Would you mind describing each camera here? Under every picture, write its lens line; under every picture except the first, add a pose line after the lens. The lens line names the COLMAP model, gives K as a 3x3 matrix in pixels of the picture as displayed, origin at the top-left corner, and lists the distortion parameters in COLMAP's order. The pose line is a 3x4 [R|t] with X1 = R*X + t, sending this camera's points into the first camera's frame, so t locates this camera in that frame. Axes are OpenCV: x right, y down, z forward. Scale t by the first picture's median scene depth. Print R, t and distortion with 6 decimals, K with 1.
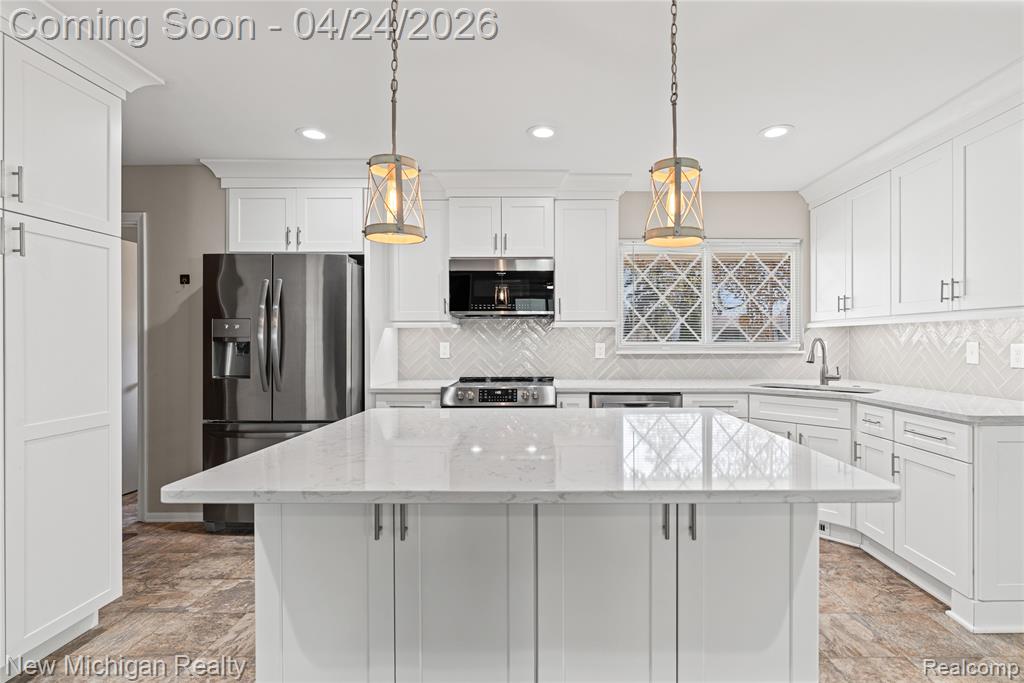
lens RADIAL K [[488.5, 0, 552.4], [0, 488.5, 340.0], [0, 0, 1]] dist [-0.007384, -0.000096]
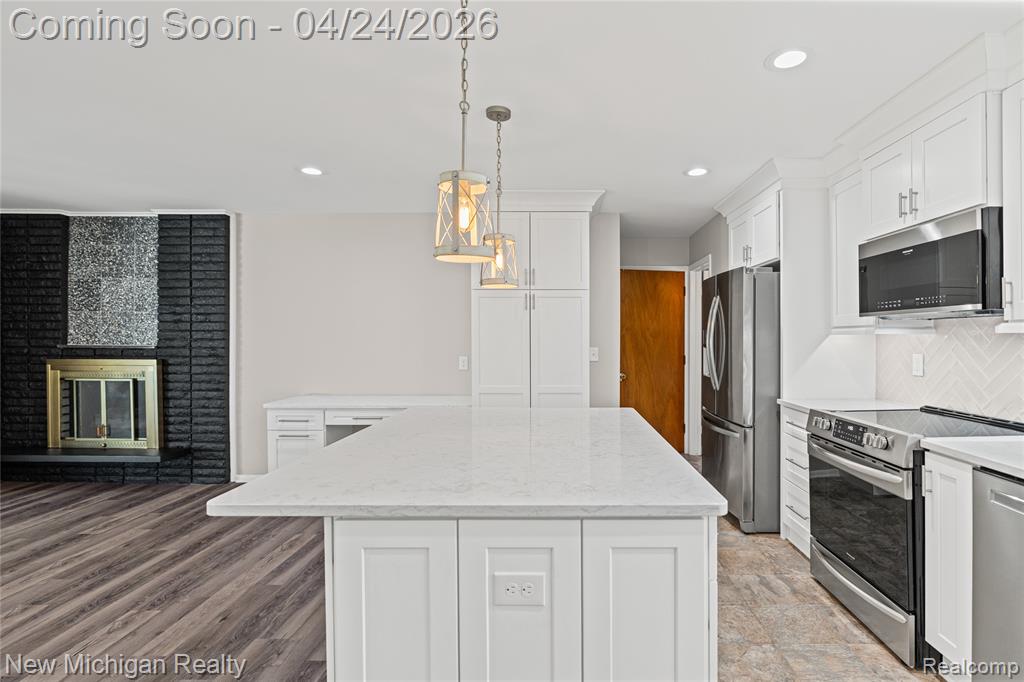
lens RADIAL K [[486.4, 0, 561.6], [0, 486.4, 340.3], [0, 0, 1]] dist [-0.004430, 0.000076]
pose [[0.004688, 0.008152, -0.999956, 0.578967], [0.000668, 0.999967, 0.008156, -0.024850], [0.999989, -0.000707, 0.004682, 0.570470]]
